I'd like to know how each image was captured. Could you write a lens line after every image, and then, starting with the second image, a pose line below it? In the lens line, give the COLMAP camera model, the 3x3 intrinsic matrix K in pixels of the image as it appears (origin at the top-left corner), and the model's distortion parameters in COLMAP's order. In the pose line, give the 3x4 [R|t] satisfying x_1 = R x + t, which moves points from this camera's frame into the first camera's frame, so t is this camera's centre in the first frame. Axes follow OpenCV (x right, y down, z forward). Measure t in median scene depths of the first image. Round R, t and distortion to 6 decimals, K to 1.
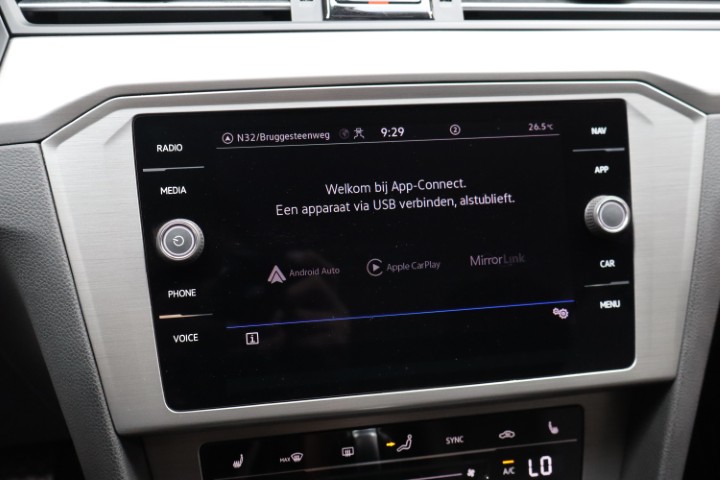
lens RADIAL K [[719.6, 0, 361.0], [0, 719.6, 241.7], [0, 0, 1]] dist [0.012163, 0.000000]
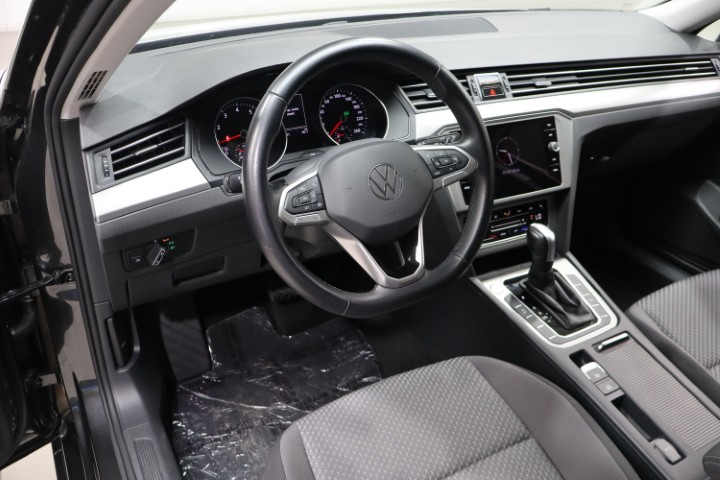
lens RADIAL K [[590.1, 0, 360.2], [0, 590.1, 241.8], [0, 0, 1]] dist [0.047611, -0.017299]
pose [[0.952634, -0.135439, 0.272297, -1.586088], [0.108533, 0.987806, 0.111624, -0.001649], [-0.284095, -0.076784, 0.955717, -1.795260]]
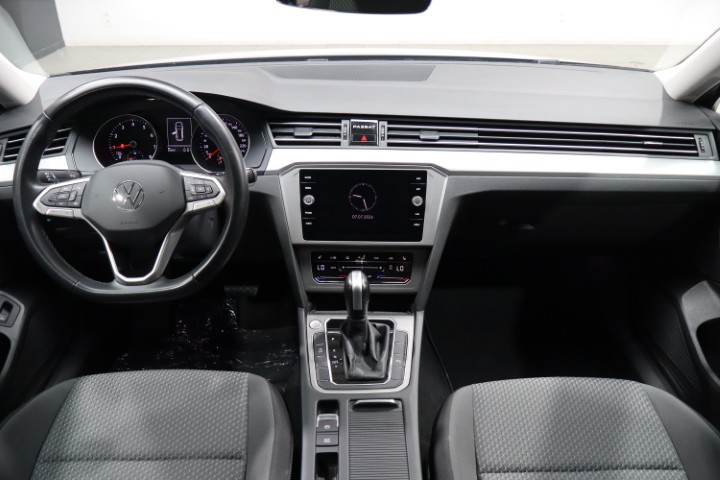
lens RADIAL K [[590.1, 0, 360.6], [0, 590.1, 242.9], [0, 0, 1]] dist [0.047611, -0.017299]
pose [[0.979917, 0.083406, -0.181123, 0.627627], [-0.071290, 0.994823, 0.072416, -0.022523], [0.186226, -0.058049, 0.980791, -2.124194]]
